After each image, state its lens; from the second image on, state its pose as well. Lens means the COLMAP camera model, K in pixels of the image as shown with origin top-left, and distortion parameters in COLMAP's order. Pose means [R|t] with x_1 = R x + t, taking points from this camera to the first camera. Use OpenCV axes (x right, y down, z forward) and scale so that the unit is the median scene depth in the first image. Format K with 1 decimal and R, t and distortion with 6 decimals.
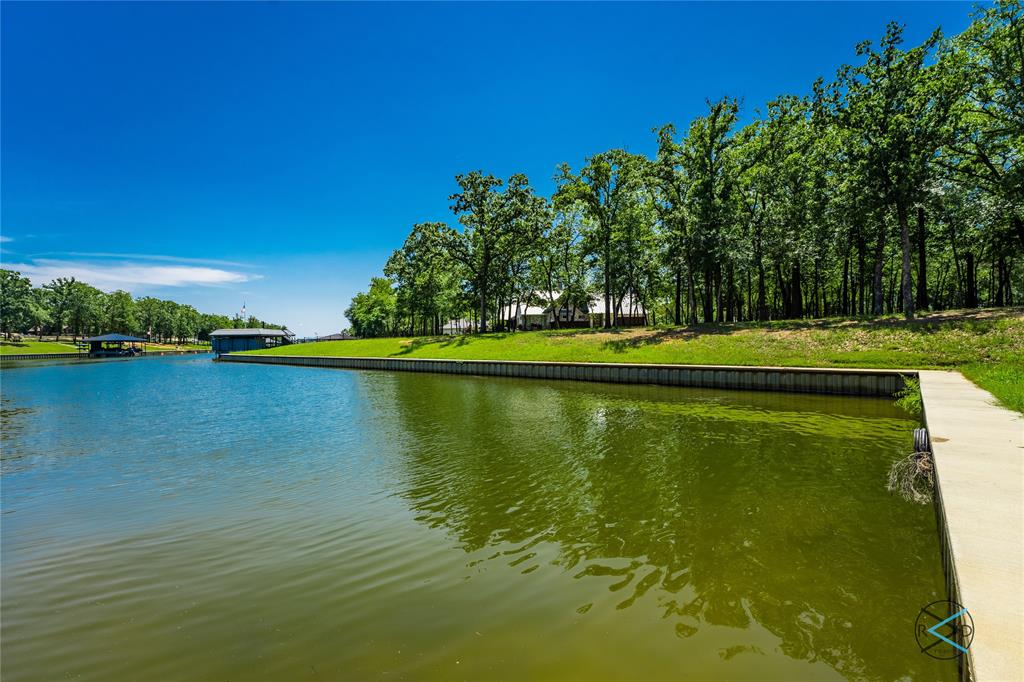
lens RADIAL K [[462.3, 0, 487.8], [0, 462.3, 343.5], [0, 0, 1]] dist [-0.004084, 0.000093]
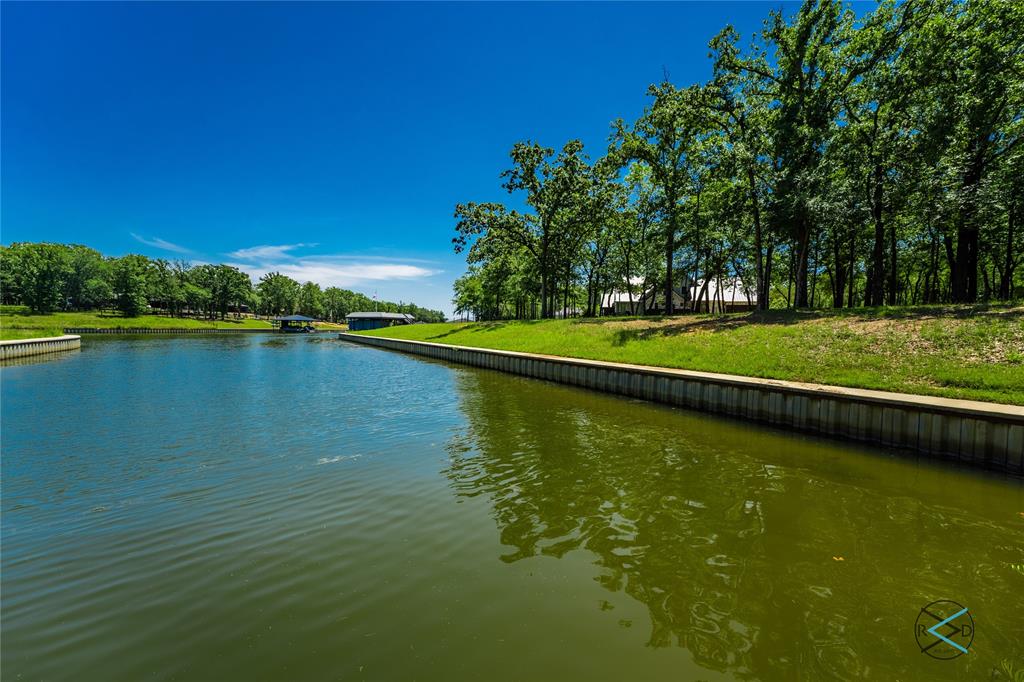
lens RADIAL K [[410.7, 0, 506.2], [0, 410.7, 334.3], [0, 0, 1]] dist [0.002225, -0.000261]
pose [[0.943157, 0.032501, -0.330755, 0.154604], [-0.029112, 0.999461, 0.015196, -0.001801], [0.331071, -0.004703, 0.943594, 0.147660]]
